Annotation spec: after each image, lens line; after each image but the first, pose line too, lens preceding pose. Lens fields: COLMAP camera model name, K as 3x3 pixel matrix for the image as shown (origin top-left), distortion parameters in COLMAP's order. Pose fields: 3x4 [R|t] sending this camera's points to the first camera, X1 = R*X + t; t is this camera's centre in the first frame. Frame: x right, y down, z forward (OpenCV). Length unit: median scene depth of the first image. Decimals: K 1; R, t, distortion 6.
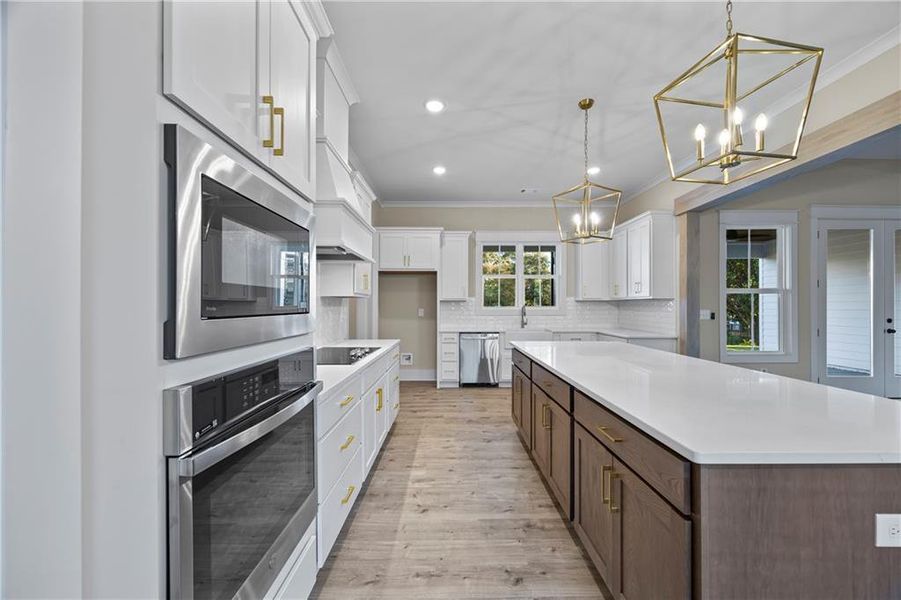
lens RADIAL K [[358.1, 0, 452.3], [0, 358.1, 302.6], [0, 0, 1]] dist [-0.003271, 0.000576]
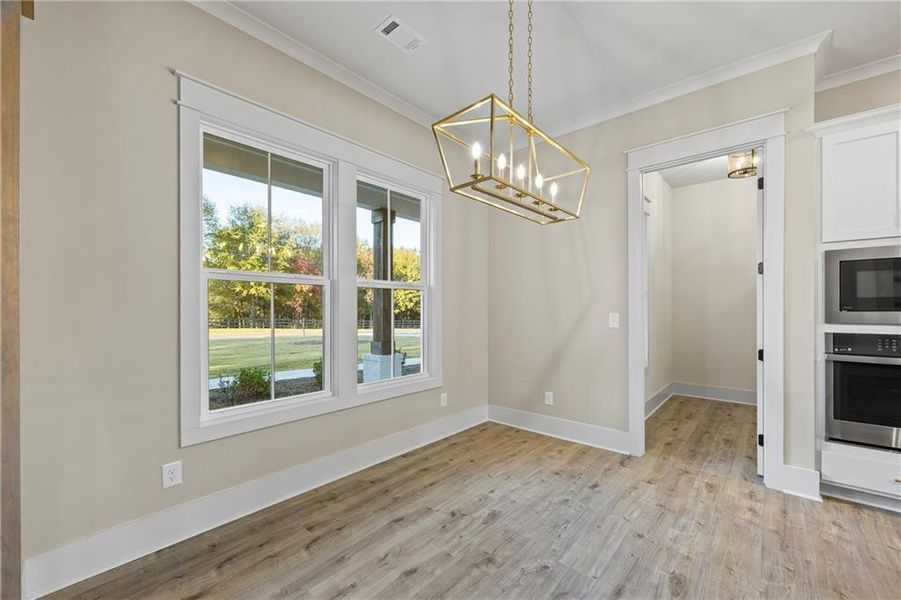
lens RADIAL K [[358.1, 0, 458.1], [0, 358.1, 309.0], [0, 0, 1]] dist [-0.003271, 0.000576]
pose [[-0.651683, -0.000117, -0.758492, 0.507899], [0.003871, 0.999986, -0.003481, 0.003799], [0.758482, -0.005205, -0.651674, 0.076368]]
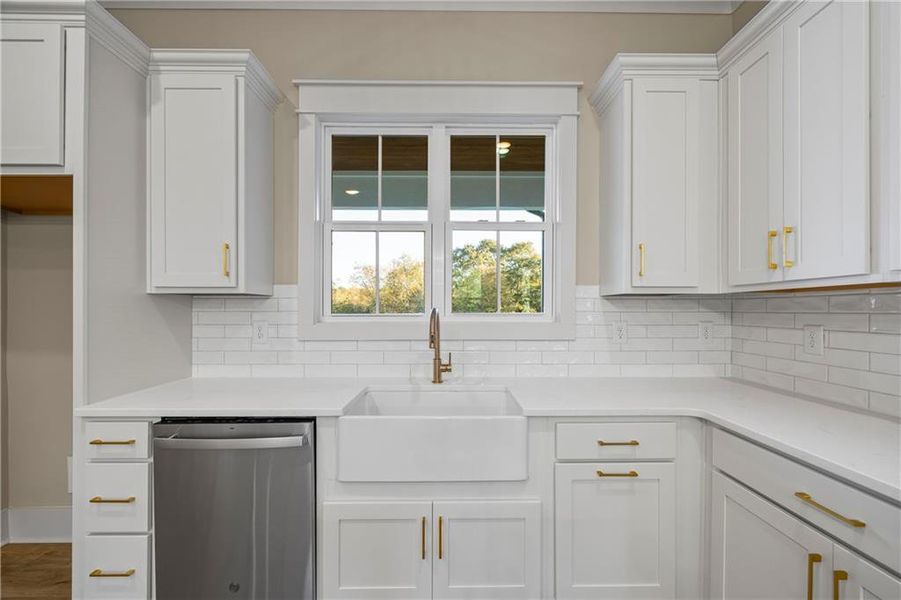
lens RADIAL K [[358.1, 0, 453.2], [0, 358.1, 311.8], [0, 0, 1]] dist [-0.003271, 0.000576]
pose [[0.999969, 0.000233, 0.007924, 0.225910], [-0.000330, 0.999925, 0.012245, 0.005677], [-0.007921, -0.012248, 0.999894, 0.746419]]
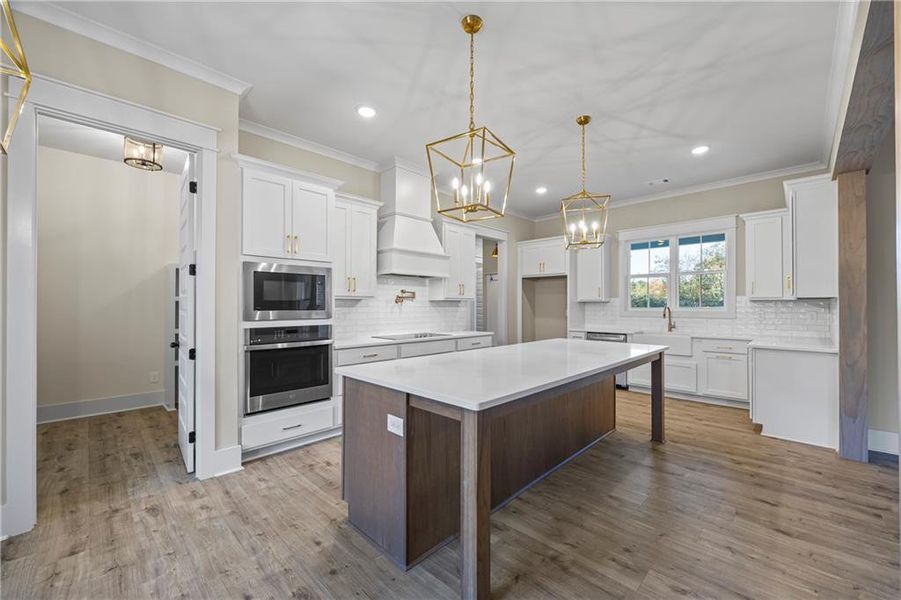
lens RADIAL K [[358.1, 0, 452.2], [0, 358.1, 302.1], [0, 0, 1]] dist [-0.003271, 0.000576]
pose [[0.709877, -0.006881, -0.704292, 0.480419], [0.005681, 0.999976, -0.004044, -0.002385], [0.704302, -0.001130, 0.709899, -0.025850]]
